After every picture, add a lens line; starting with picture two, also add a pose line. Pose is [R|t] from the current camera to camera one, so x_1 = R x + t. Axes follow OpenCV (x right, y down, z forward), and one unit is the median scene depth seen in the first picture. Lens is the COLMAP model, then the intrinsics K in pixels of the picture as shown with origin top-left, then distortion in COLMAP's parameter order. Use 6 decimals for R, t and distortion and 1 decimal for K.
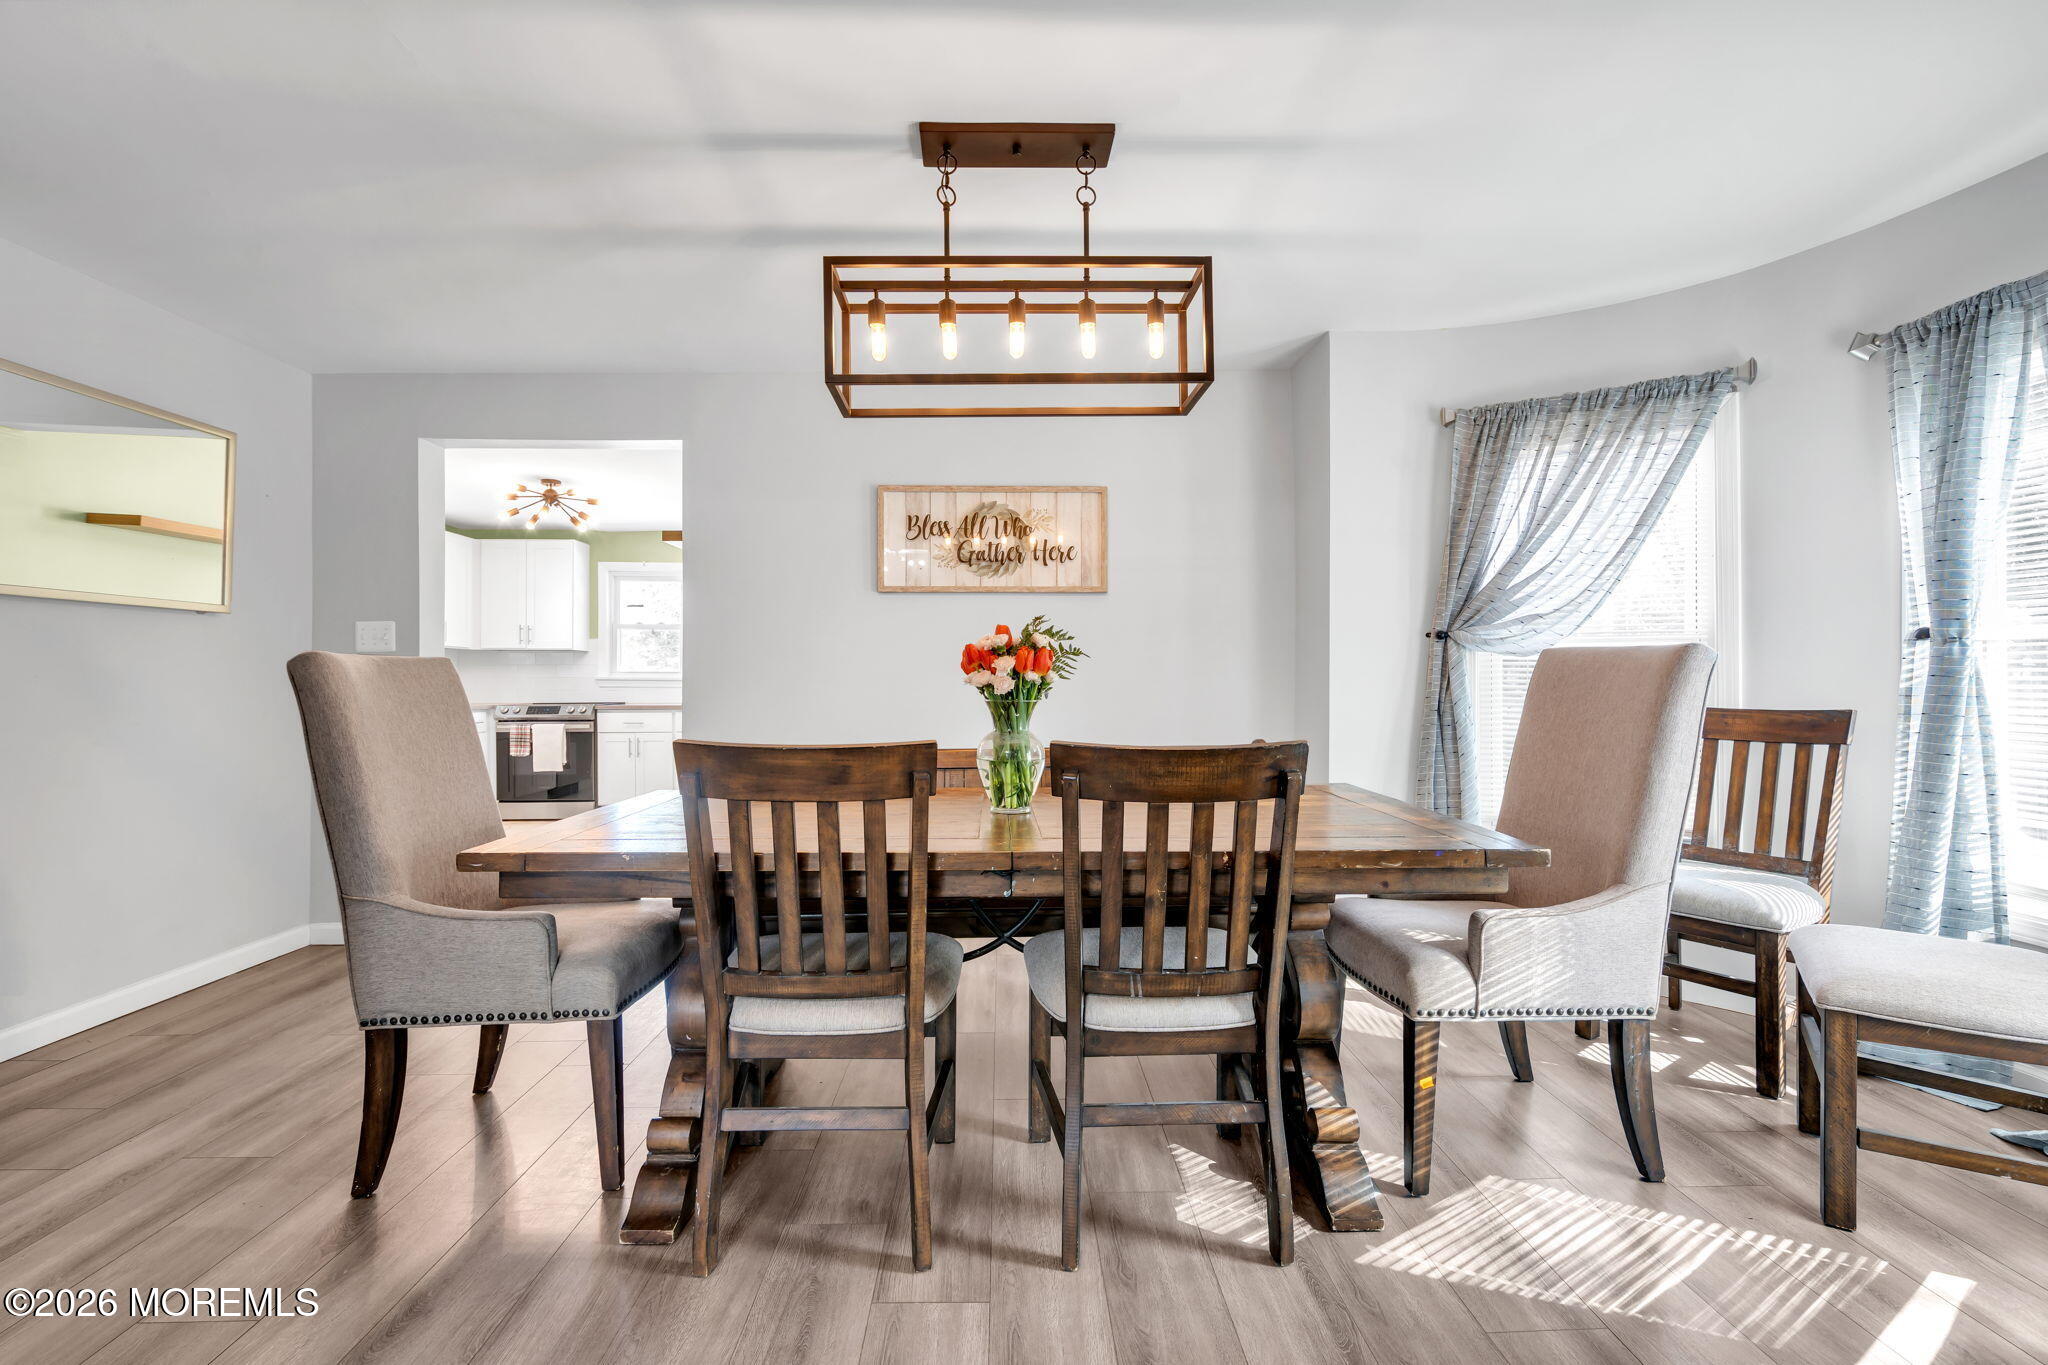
lens RADIAL K [[908.4, 0, 1022.6], [0, 908.4, 681.2], [0, 0, 1]] dist [-0.006568, 0.004455]
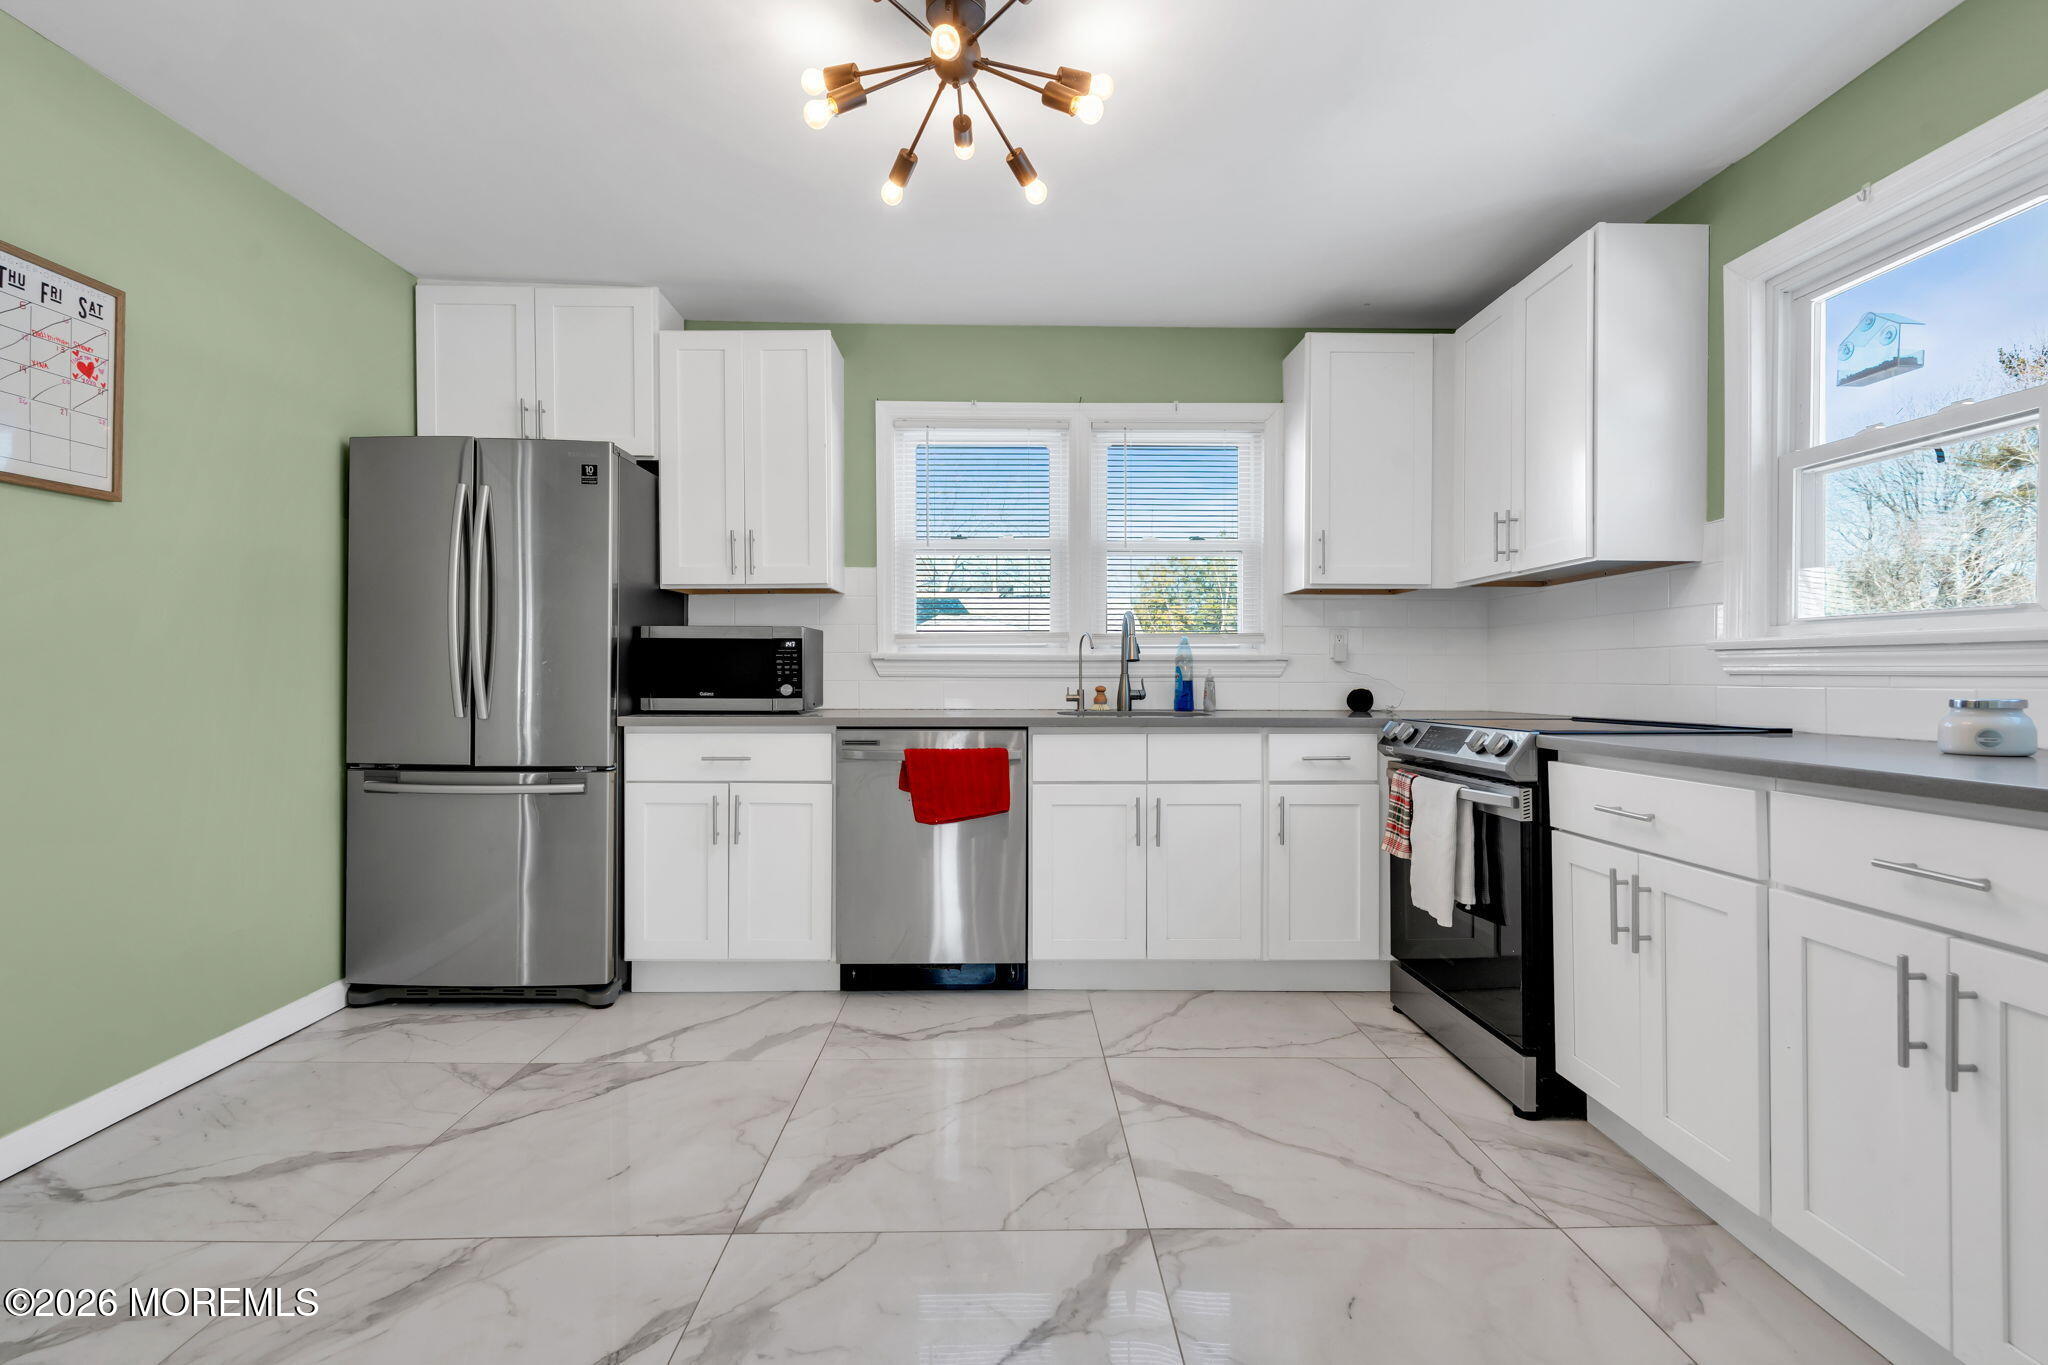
lens RADIAL K [[908.4, 0, 1007.9], [0, 908.4, 675.6], [0, 0, 1]] dist [-0.006568, 0.004455]
pose [[-0.009426, 0.004183, -0.999947, -0.174792], [0.000518, 0.999991, 0.004178, 0.006011], [0.999955, -0.000479, -0.009428, 0.832858]]
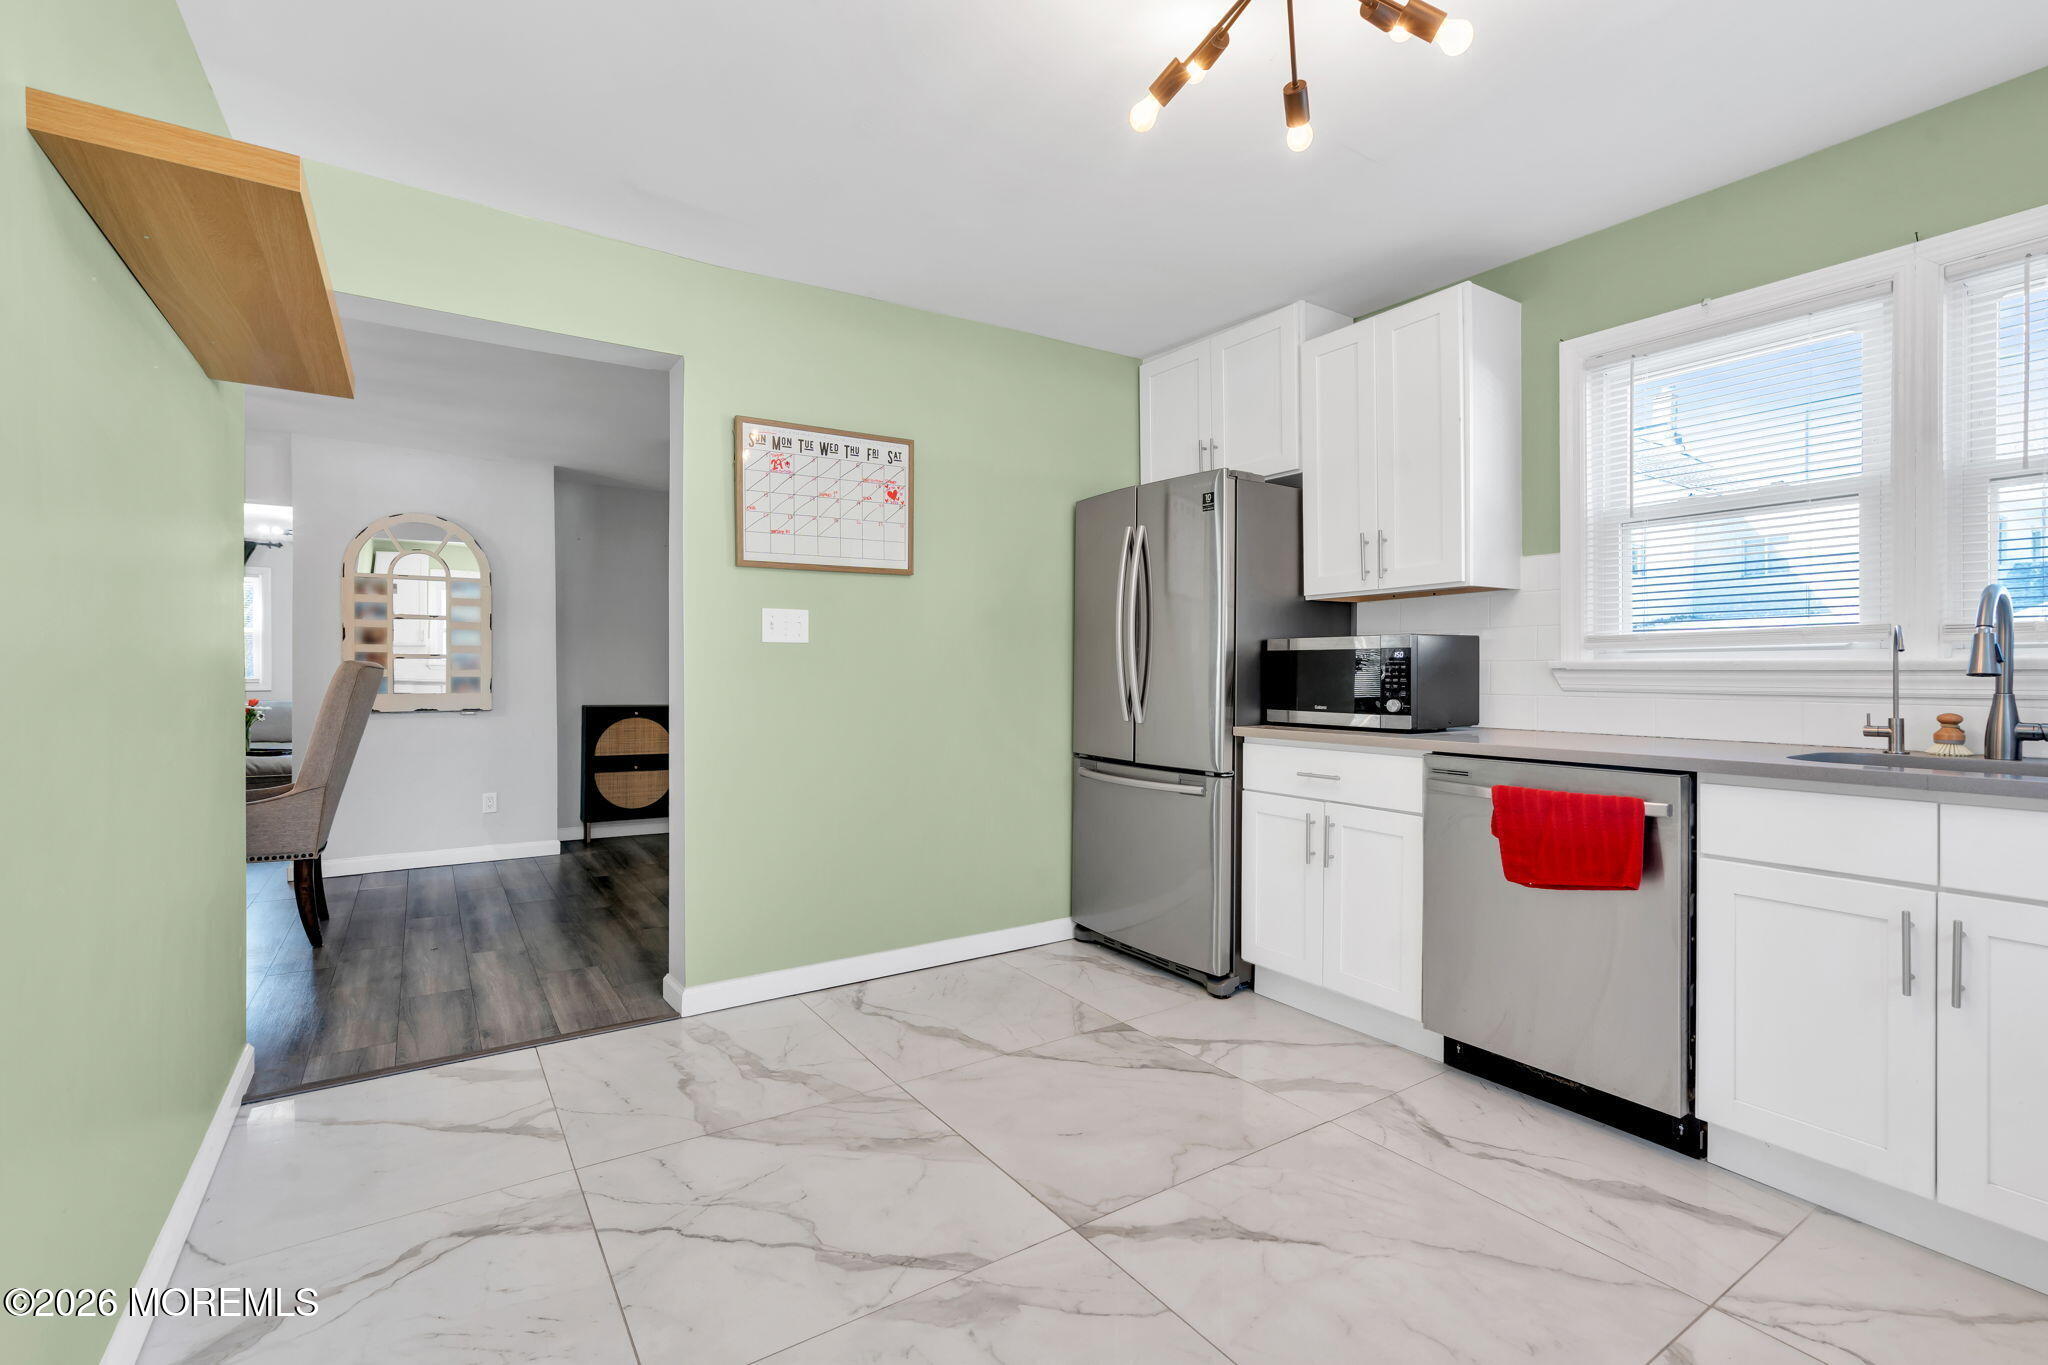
lens RADIAL K [[908.4, 0, 1037.5], [0, 908.4, 673.8], [0, 0, 1]] dist [-0.006568, 0.004455]
pose [[-0.837347, 0.002563, -0.546666, -0.266048], [0.001618, 0.999996, 0.002209, 0.000109], [0.546669, 0.000966, -0.837348, 0.960437]]
